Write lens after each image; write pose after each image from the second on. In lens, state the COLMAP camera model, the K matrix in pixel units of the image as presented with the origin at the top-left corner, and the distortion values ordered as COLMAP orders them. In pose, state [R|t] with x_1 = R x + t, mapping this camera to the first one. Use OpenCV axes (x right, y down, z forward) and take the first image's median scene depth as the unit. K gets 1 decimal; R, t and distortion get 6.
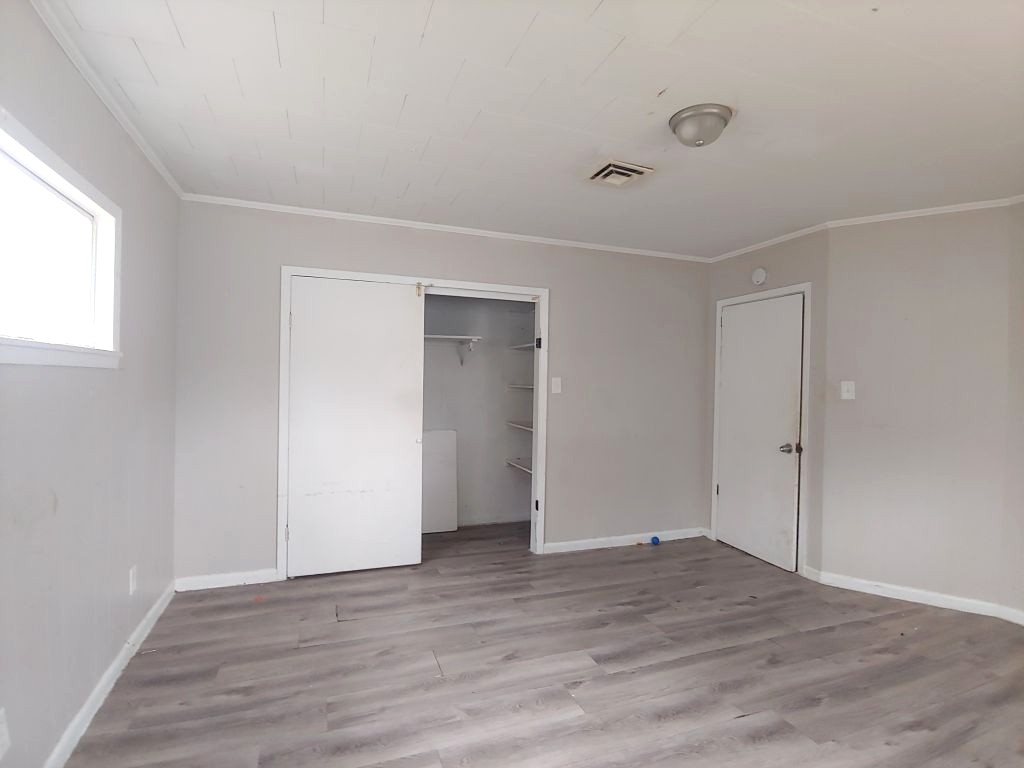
lens RADIAL K [[517.0, 0, 512.0], [0, 517.0, 384.0], [0, 0, 1]] dist [-0.010232, 0.000467]
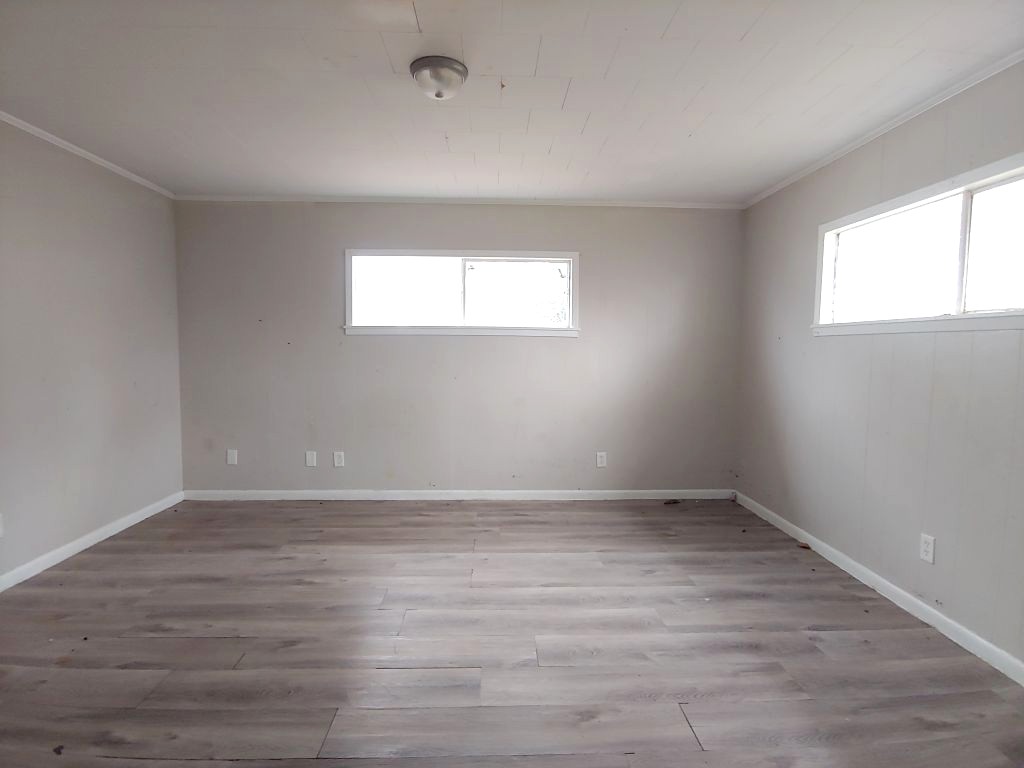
lens RADIAL K [[506.9, 0, 512.0], [0, 506.9, 384.0], [0, 0, 1]] dist [-0.001206, -0.021797]
pose [[-0.949548, -0.046845, 0.310103, -0.114143], [-0.021987, 0.996292, 0.083178, 0.017674], [-0.312850, 0.072164, -0.947057, 1.899117]]
